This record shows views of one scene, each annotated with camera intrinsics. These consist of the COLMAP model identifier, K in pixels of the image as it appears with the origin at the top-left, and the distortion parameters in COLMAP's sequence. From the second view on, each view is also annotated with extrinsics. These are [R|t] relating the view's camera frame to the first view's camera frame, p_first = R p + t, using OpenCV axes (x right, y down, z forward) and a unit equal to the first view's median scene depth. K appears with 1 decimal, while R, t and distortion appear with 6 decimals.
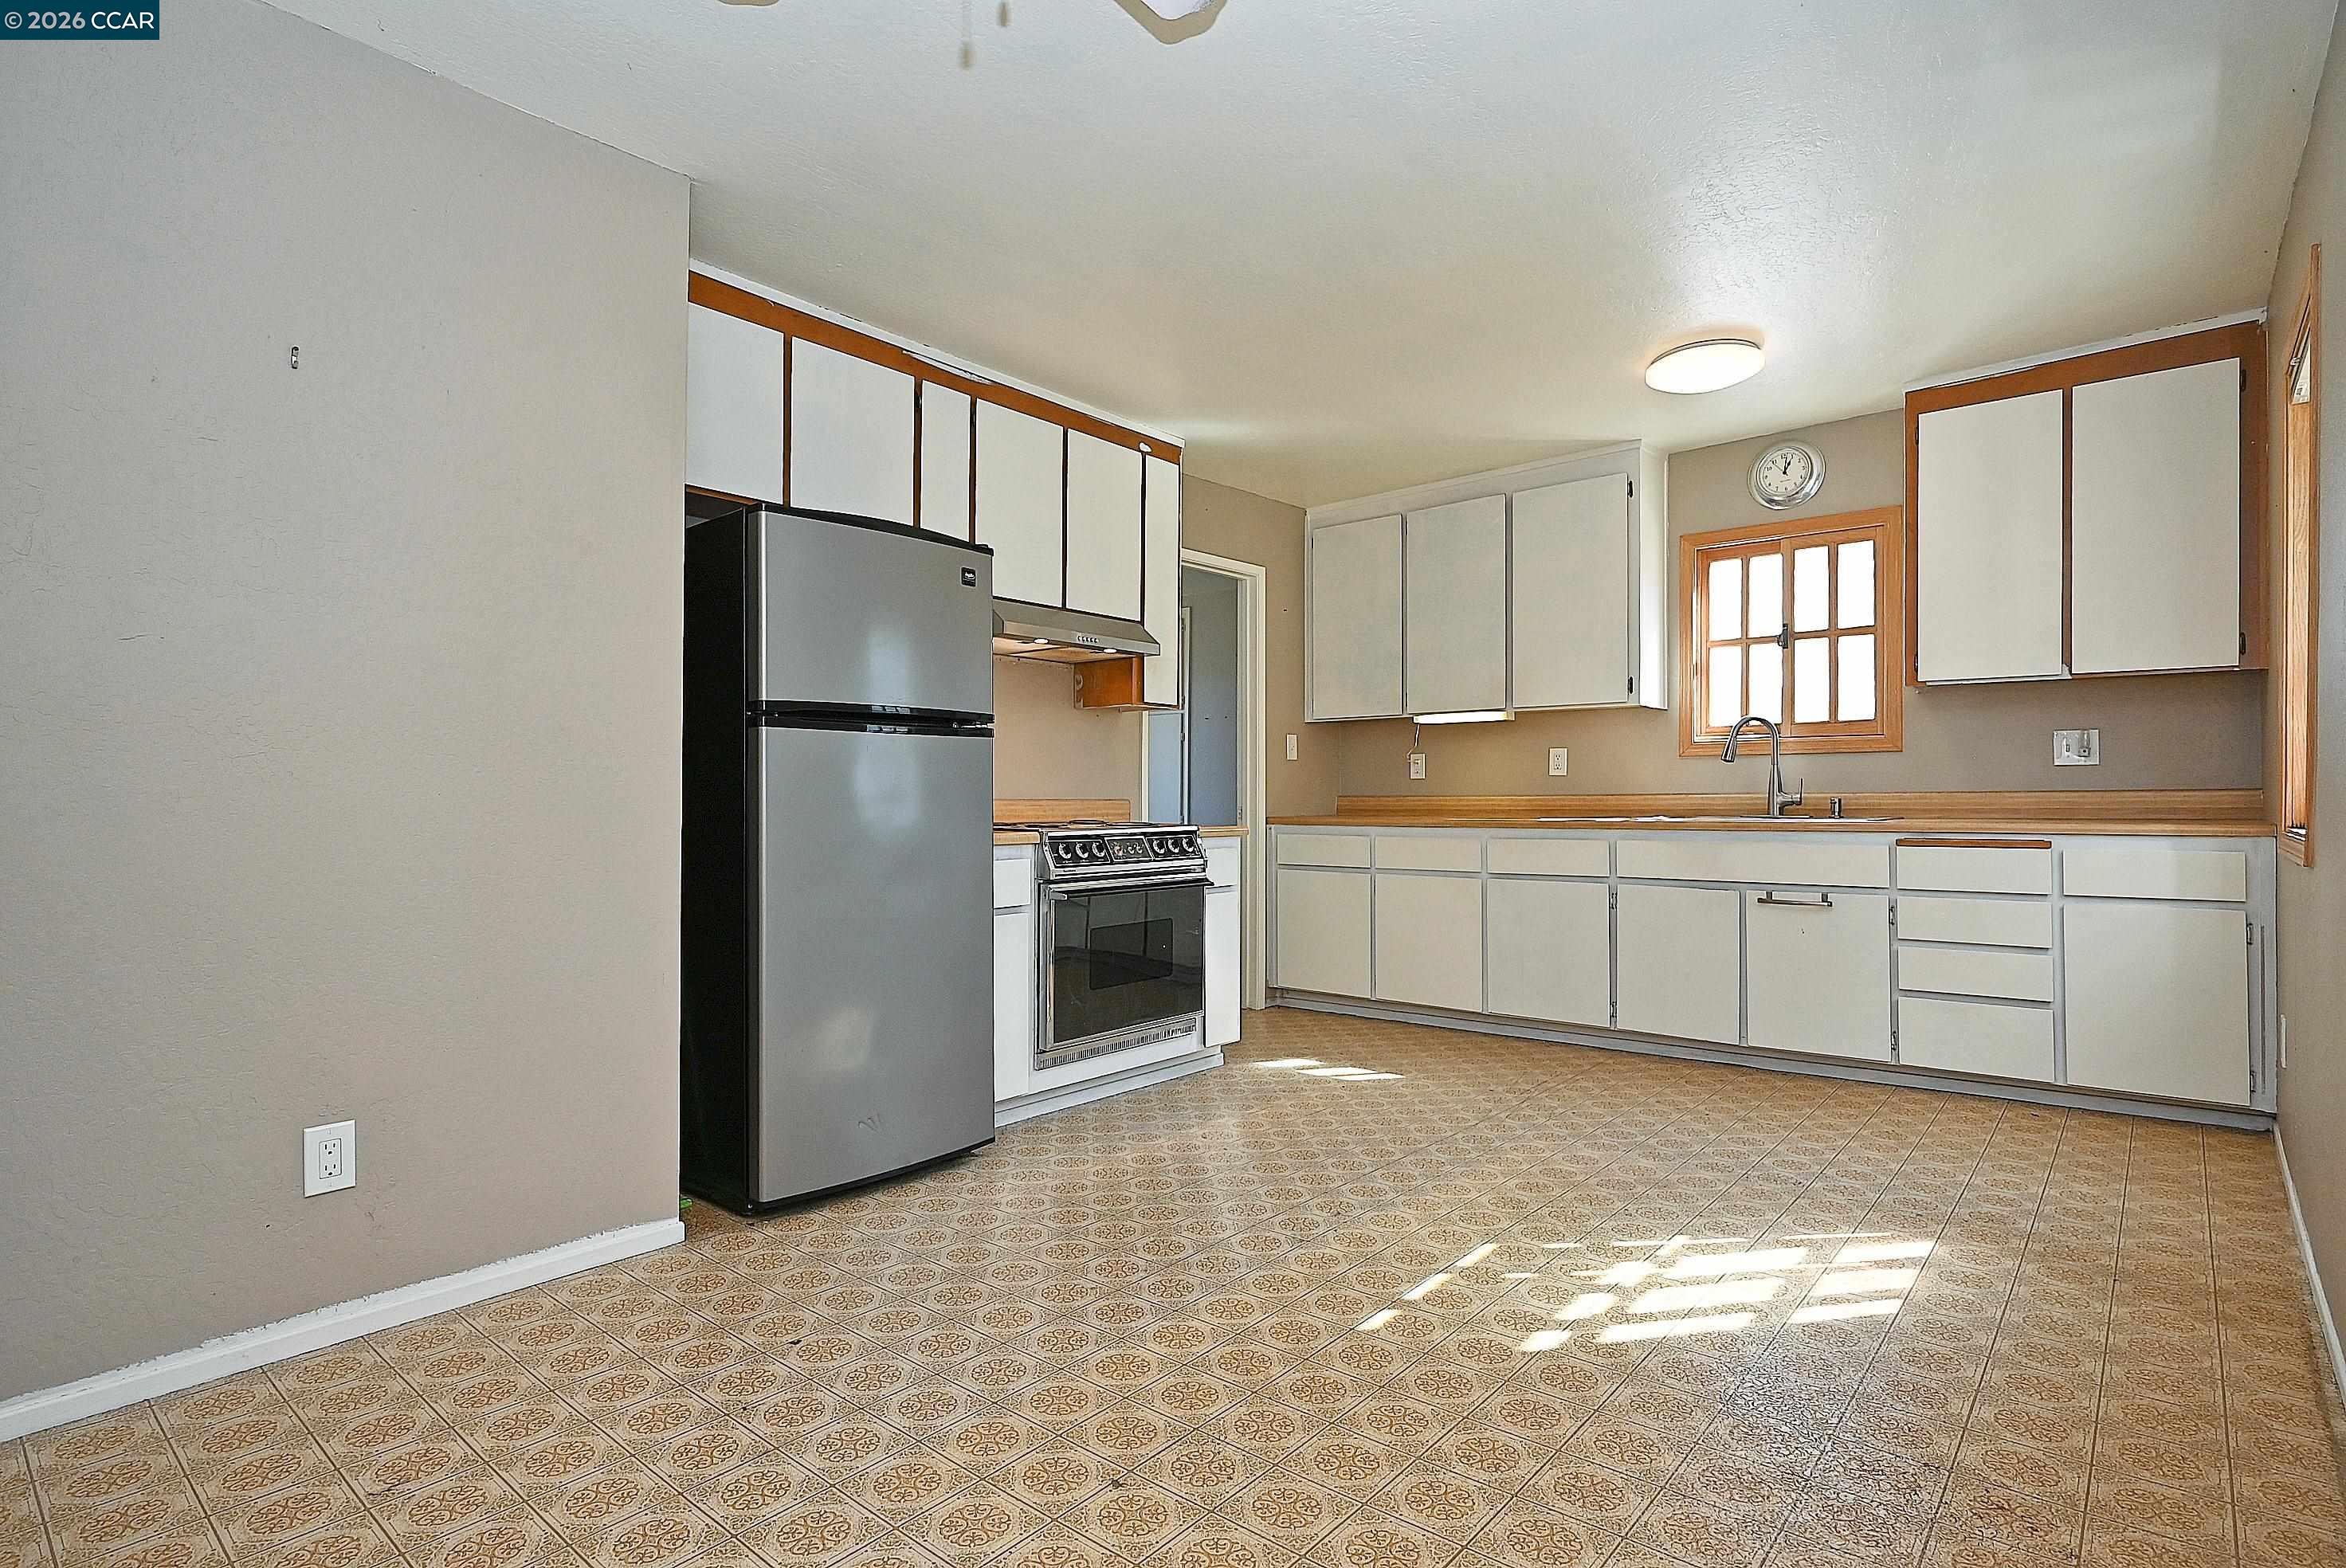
lens RADIAL K [[1161.5, 0, 1173.1], [0, 1161.5, 789.5], [0, 0, 1]] dist [-0.005239, -0.000032]
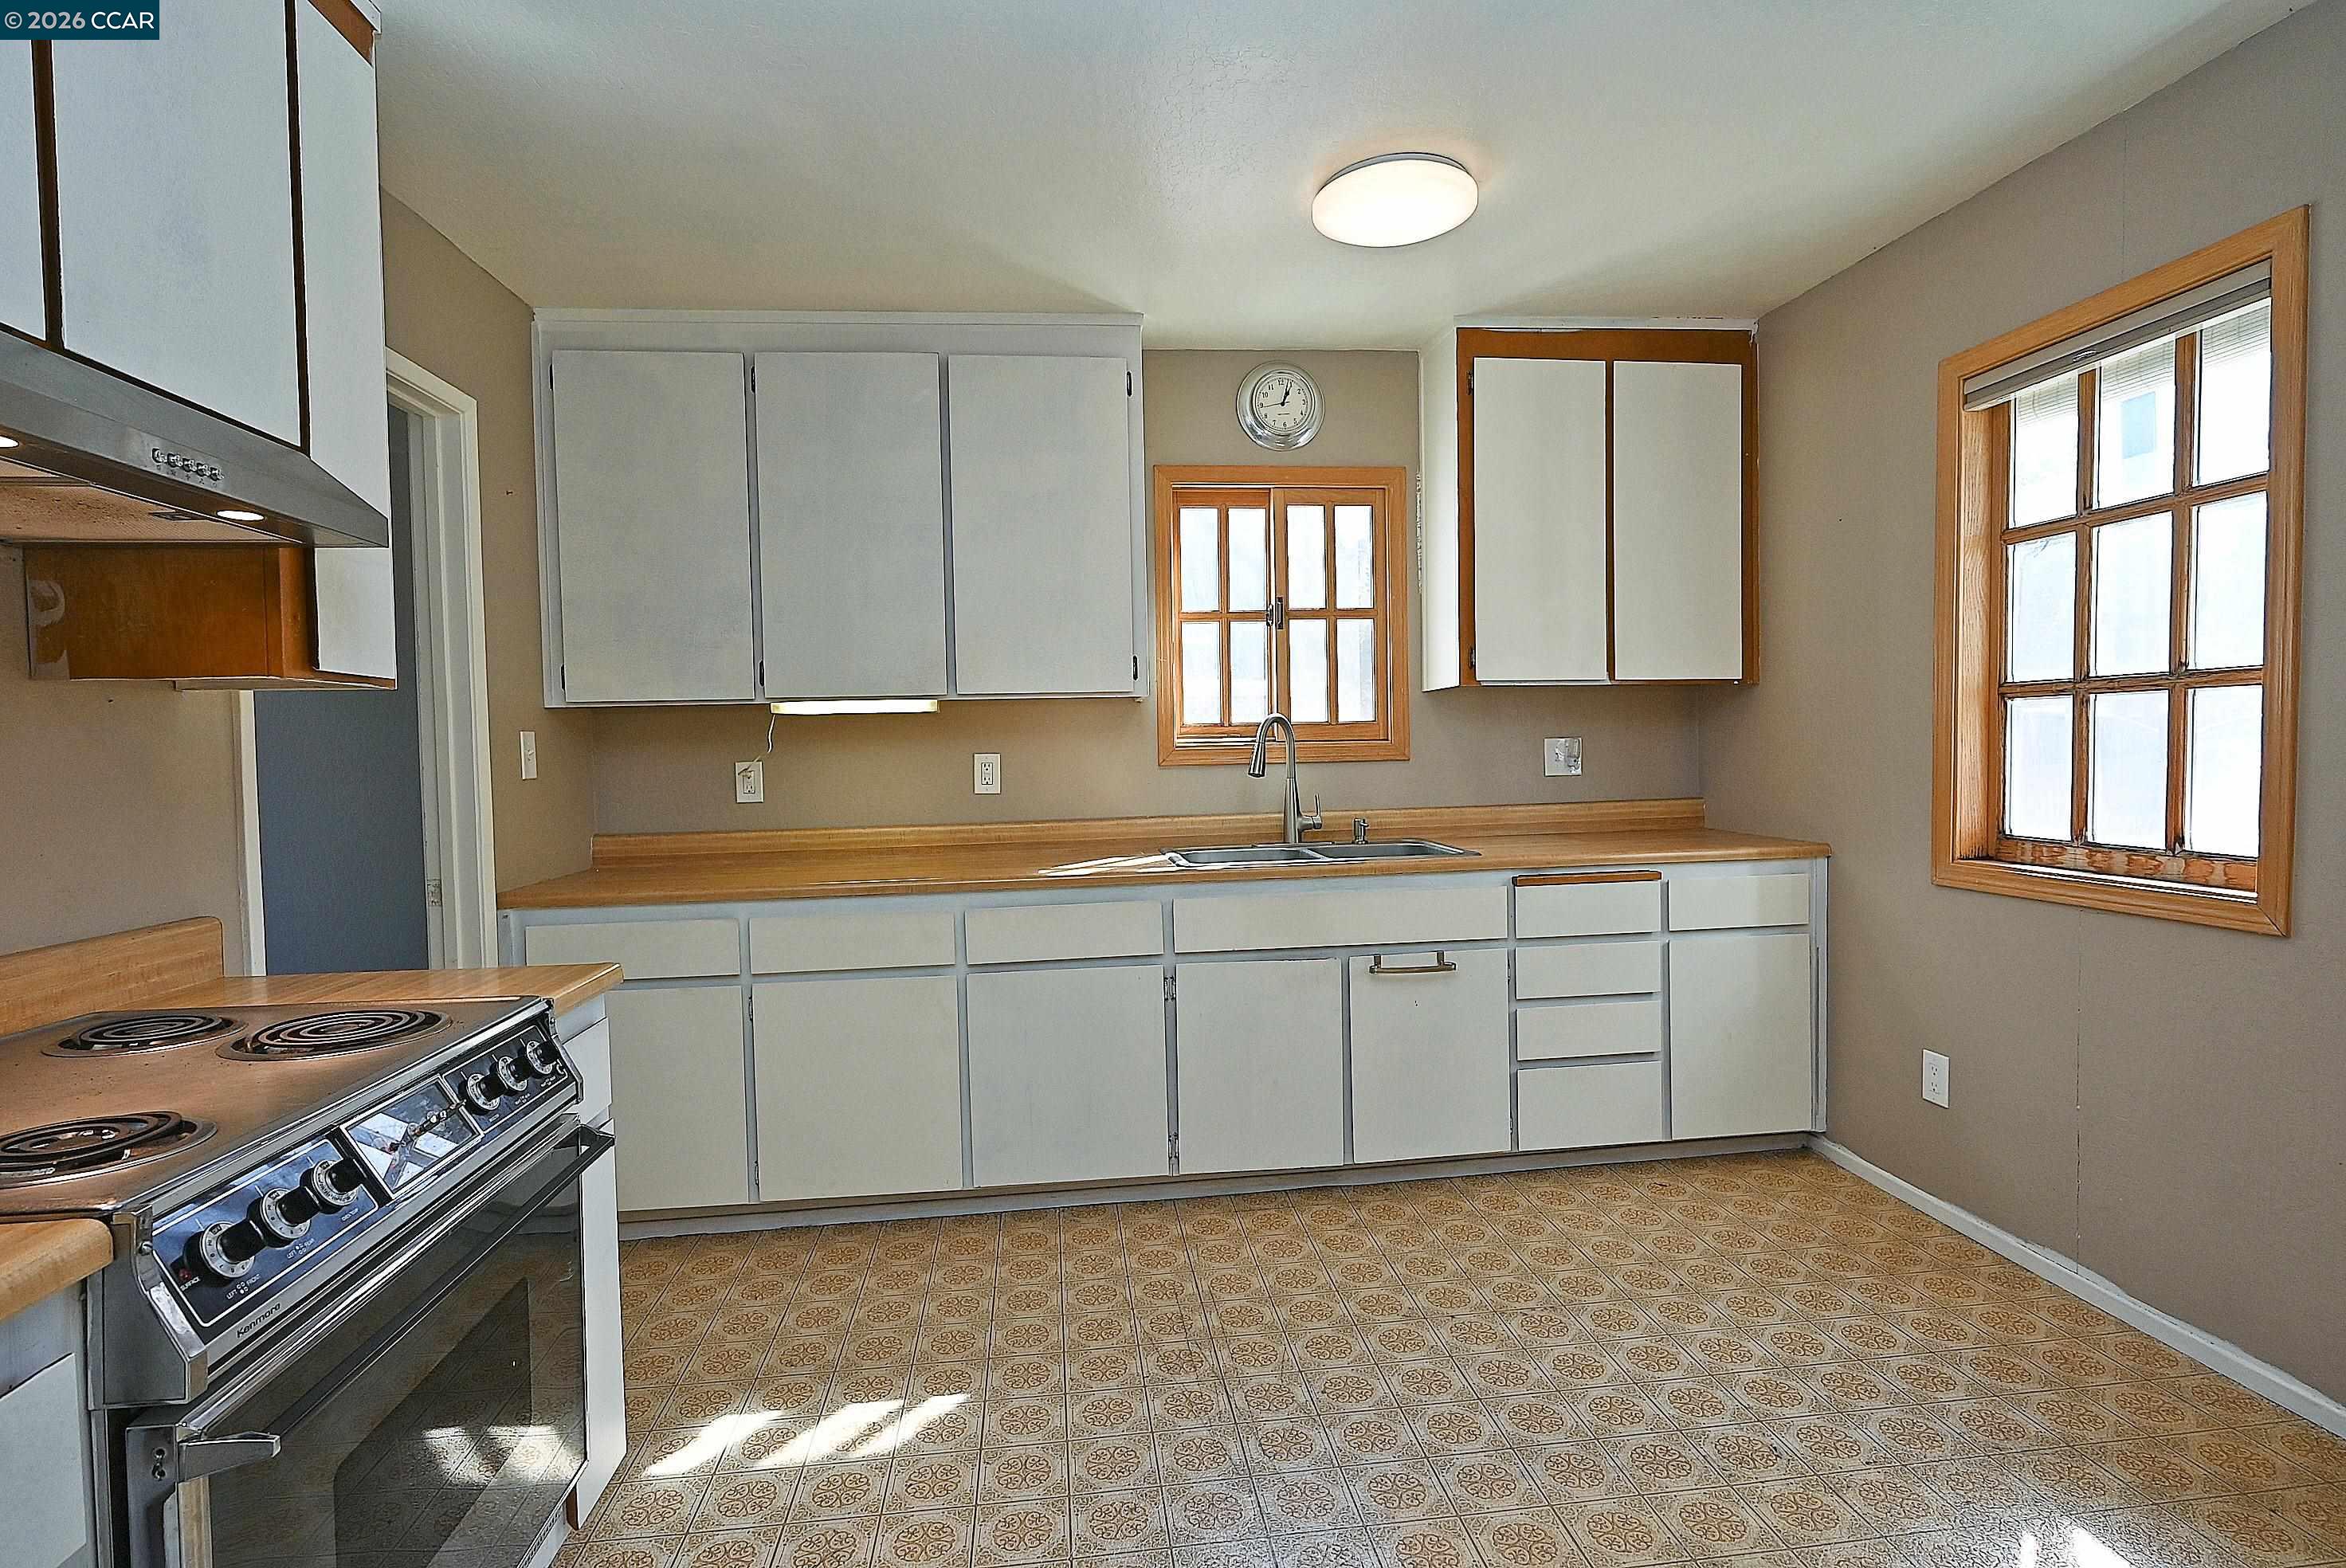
lens RADIAL K [[1158.6, 0, 1173.2], [0, 1158.6, 790.6], [0, 0, 1]] dist [-0.001901, 0.000328]
pose [[0.677940, -0.041016, 0.733972, -0.118744], [0.015837, 0.999025, 0.041200, -0.050971], [-0.734947, -0.016308, 0.677929, 0.579659]]
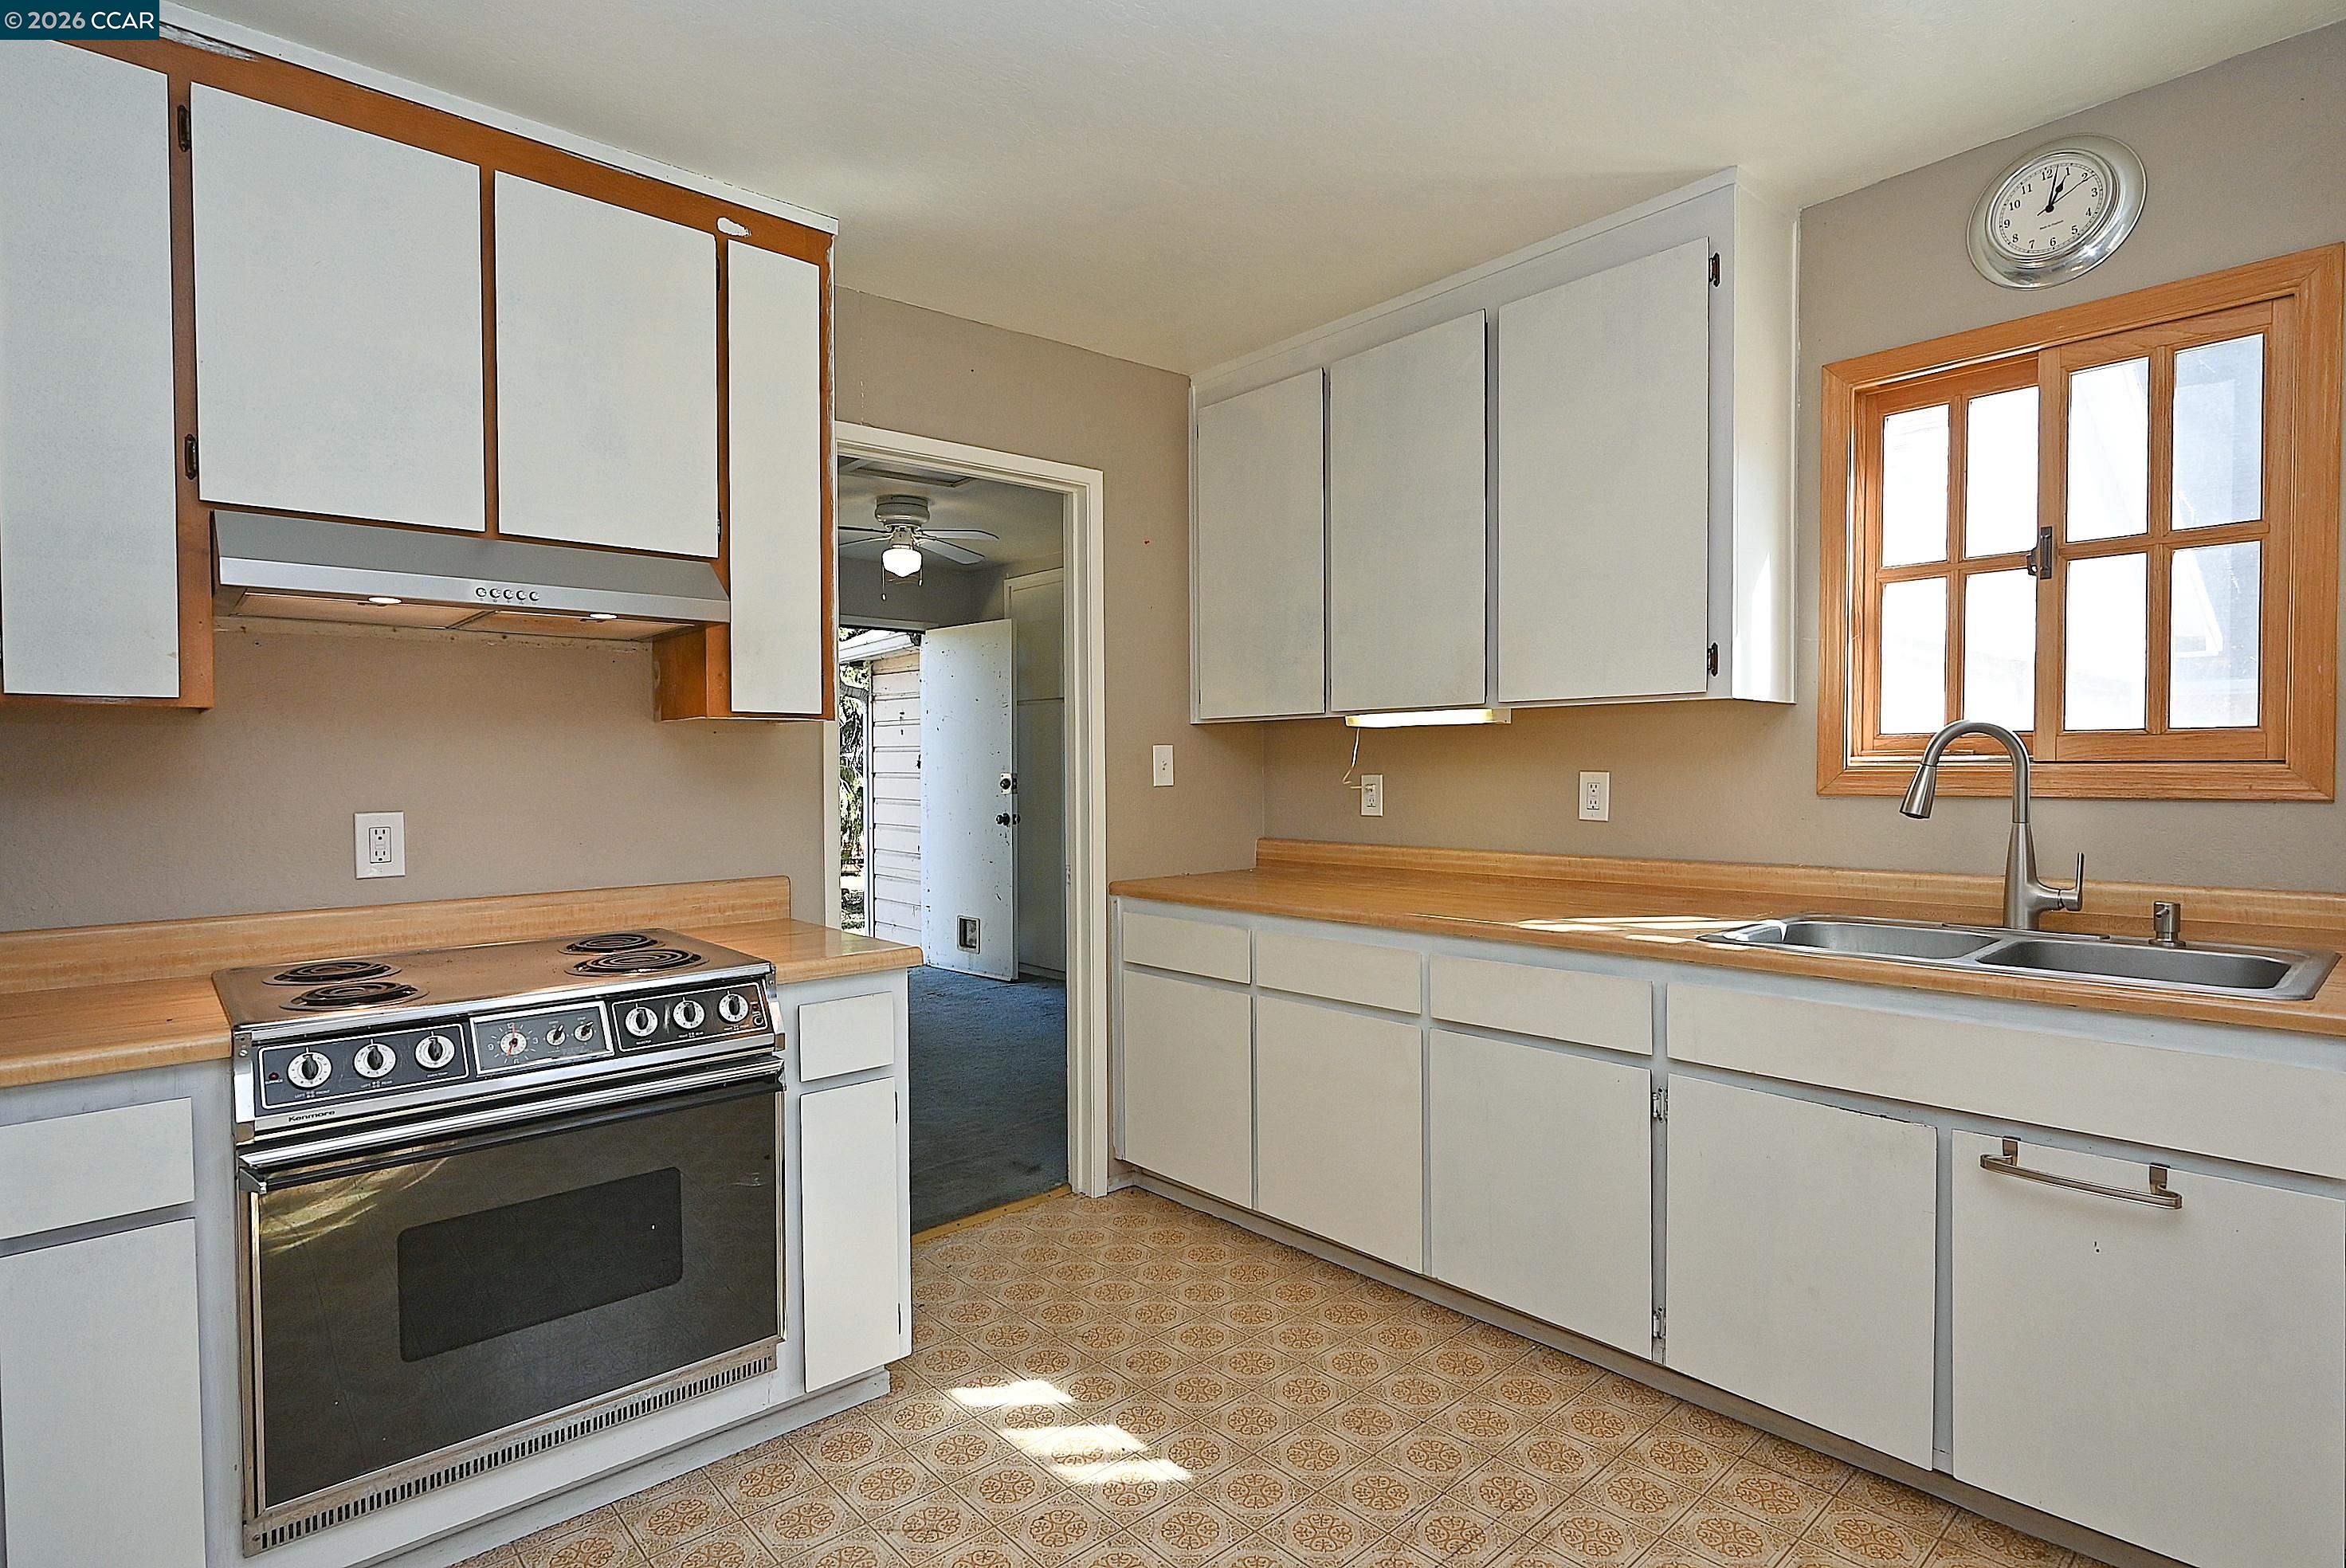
lens RADIAL K [[1176.4, 0, 1171.5], [0, 1176.4, 790.2], [0, 0, 1]] dist [-0.002865, 0.001145]
pose [[0.991658, -0.004112, -0.128834, 0.256503], [0.007837, 0.999565, 0.028423, -0.056220], [0.128661, -0.029195, 0.991259, 0.520628]]
